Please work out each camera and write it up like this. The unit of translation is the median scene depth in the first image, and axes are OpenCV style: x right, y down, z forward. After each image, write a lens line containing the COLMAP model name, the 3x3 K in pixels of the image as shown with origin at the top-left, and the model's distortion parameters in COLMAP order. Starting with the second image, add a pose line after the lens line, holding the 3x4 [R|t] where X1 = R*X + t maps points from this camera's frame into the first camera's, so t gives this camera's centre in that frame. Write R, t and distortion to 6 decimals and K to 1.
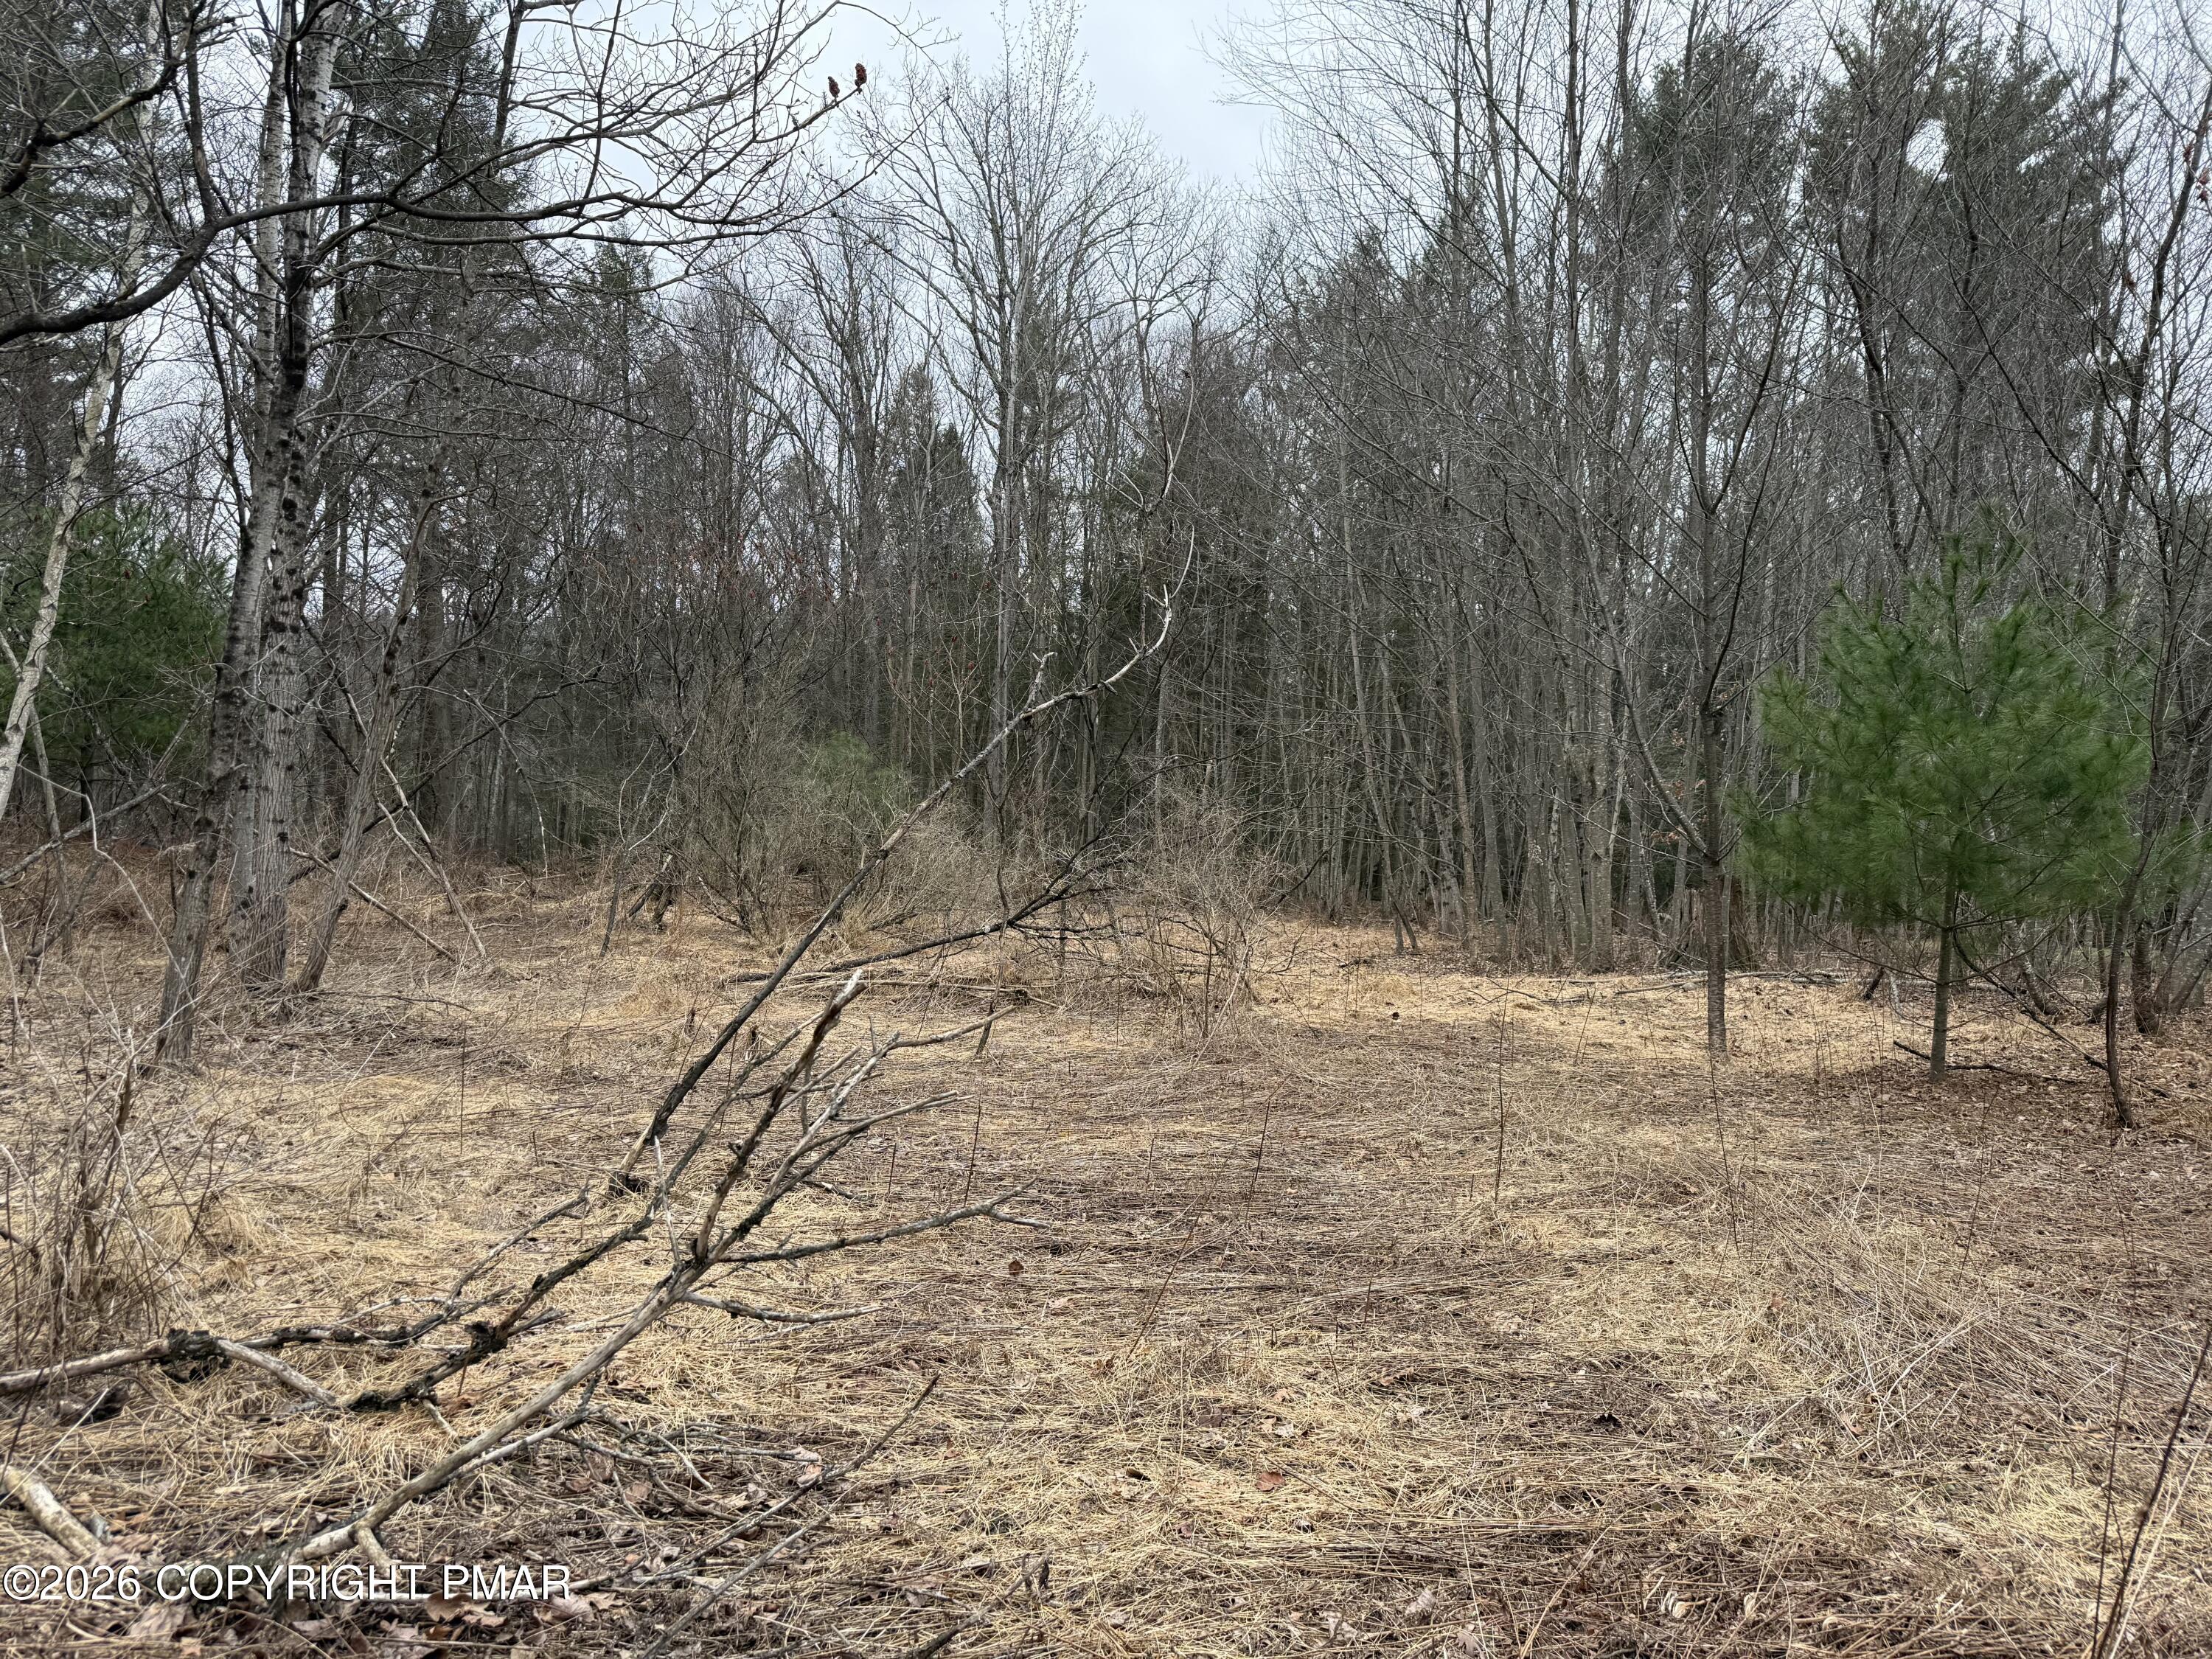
lens RADIAL K [[1611.6, 0, 1100.5], [0, 1611.6, 835.1], [0, 0, 1]] dist [0.193927, -0.148523]
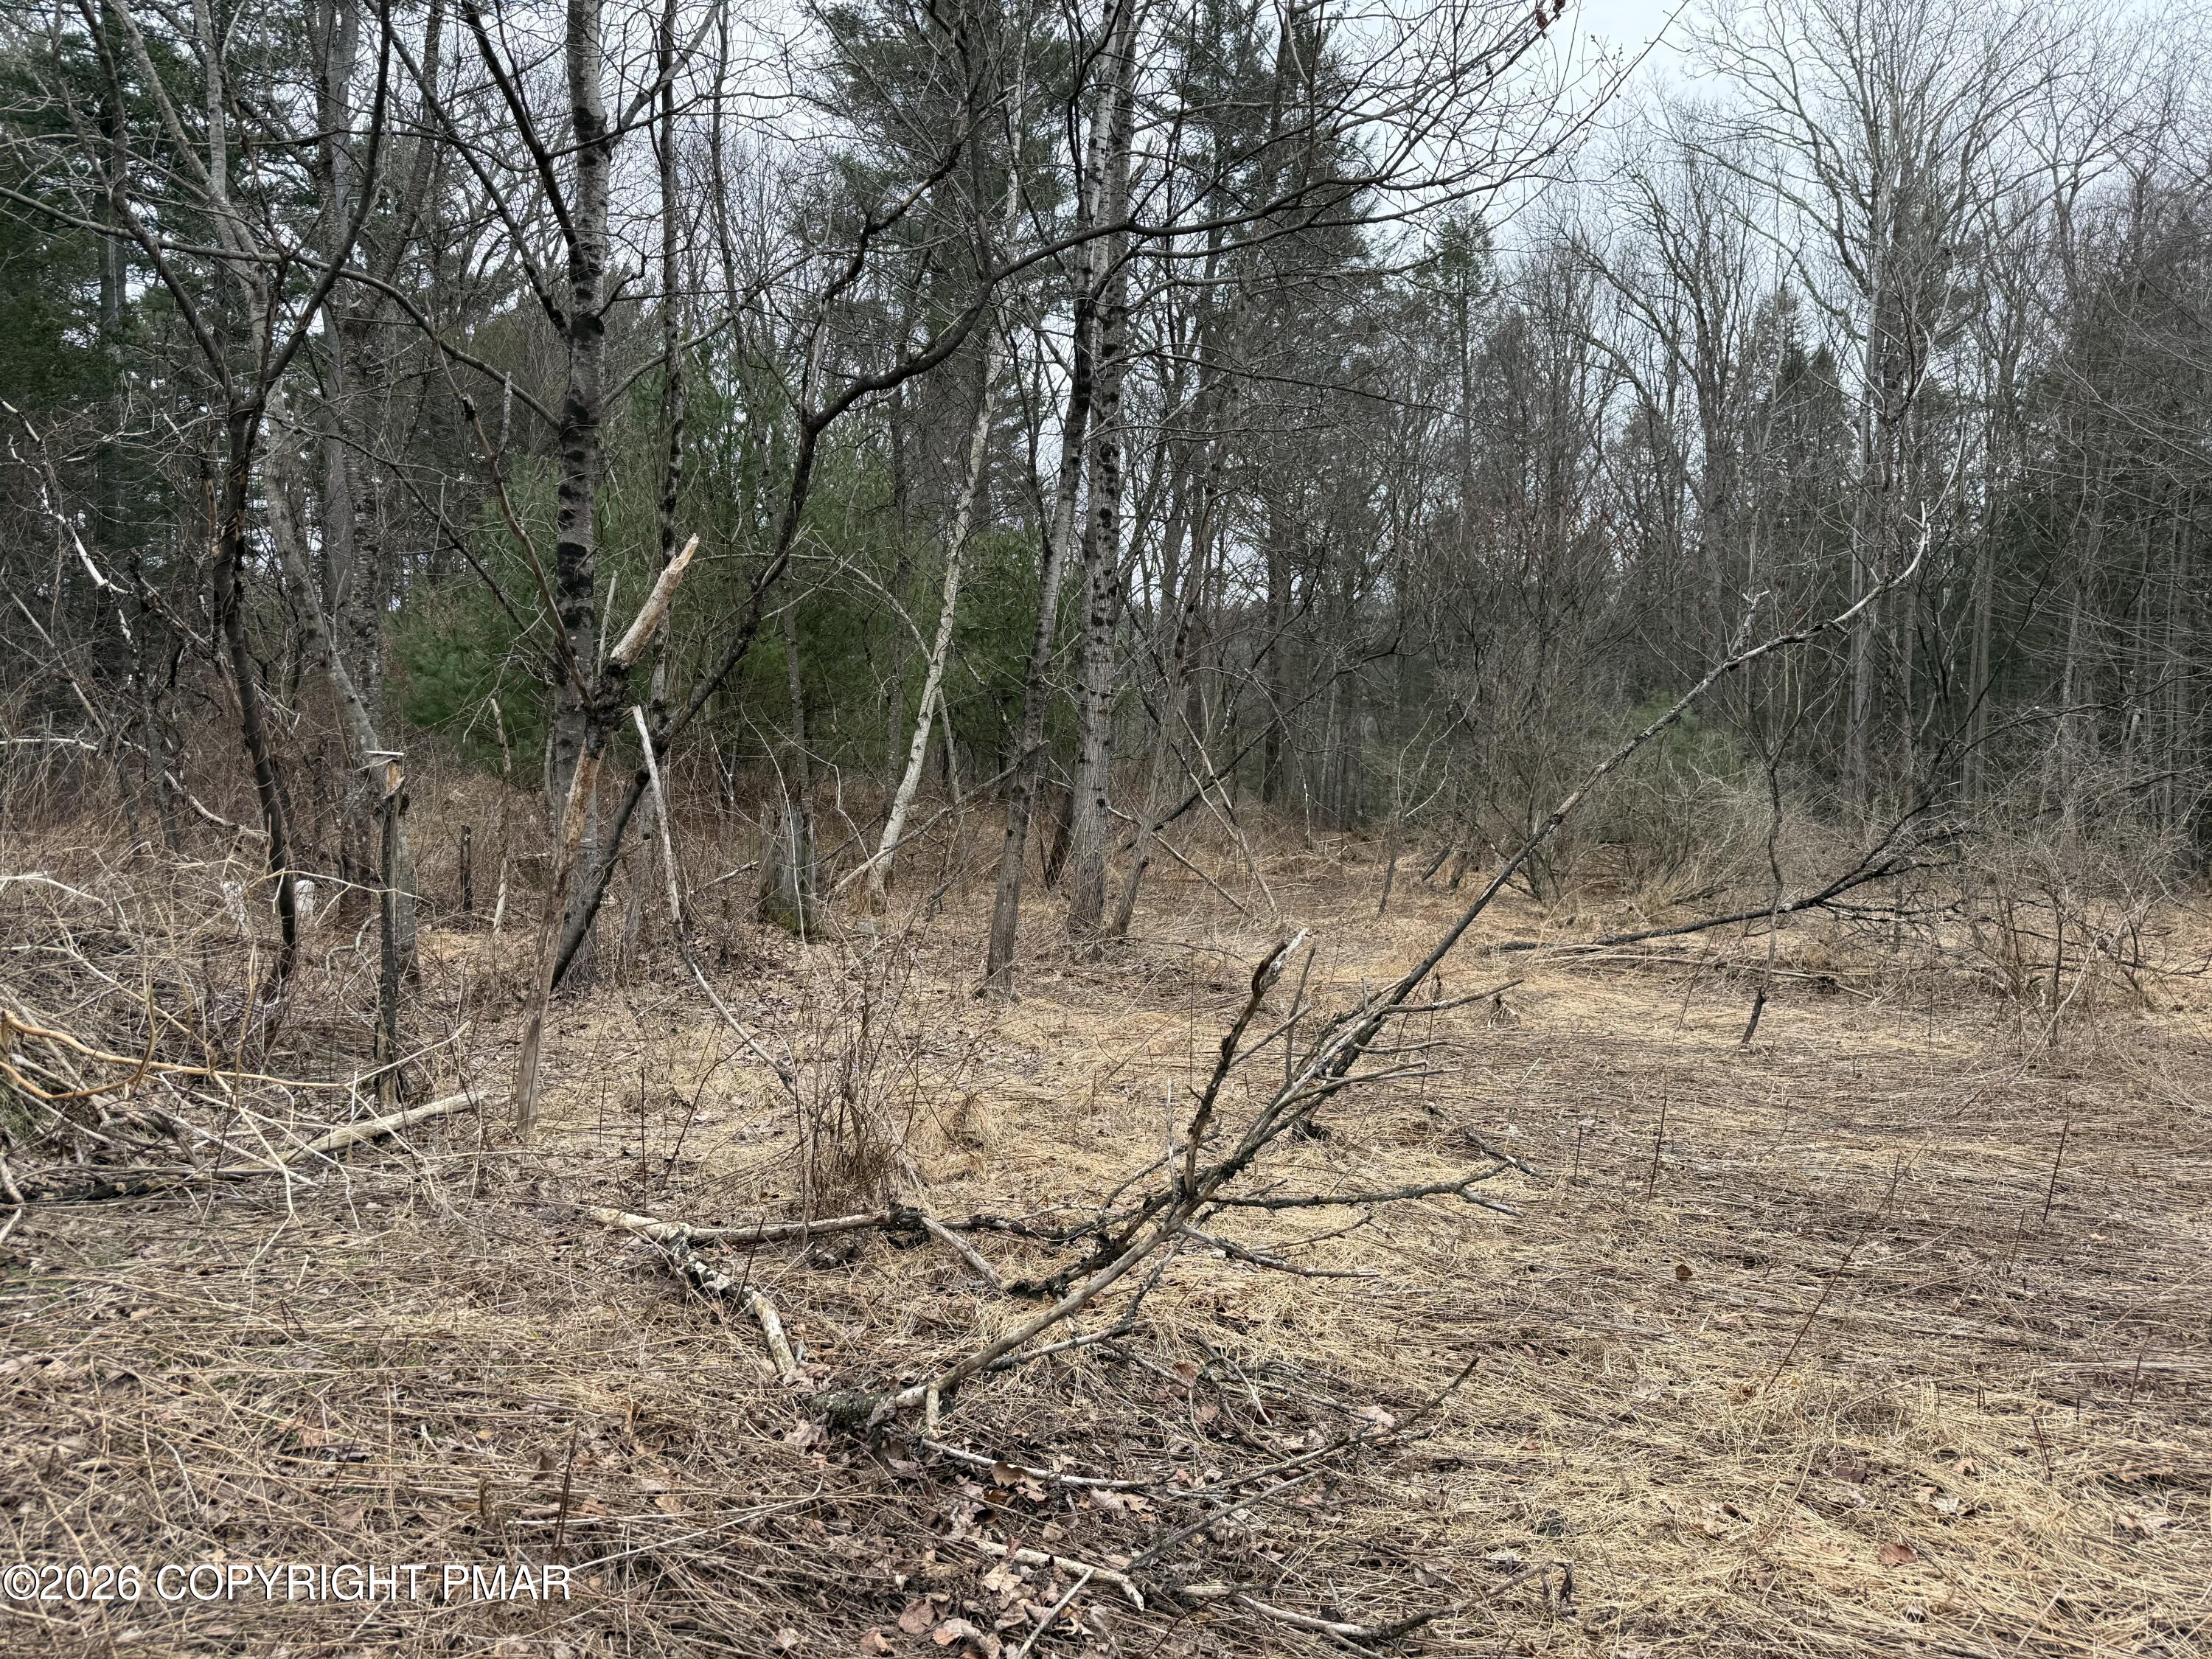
lens RADIAL K [[1625.1, 0, 1107.6], [0, 1625.1, 822.8], [0, 0, 1]] dist [0.141717, -0.078203]
pose [[0.883937, 0.009411, -0.467510, 0.123855], [-0.003764, 0.999908, 0.013011, 0.005364], [0.467590, -0.009741, 0.883892, 0.041554]]
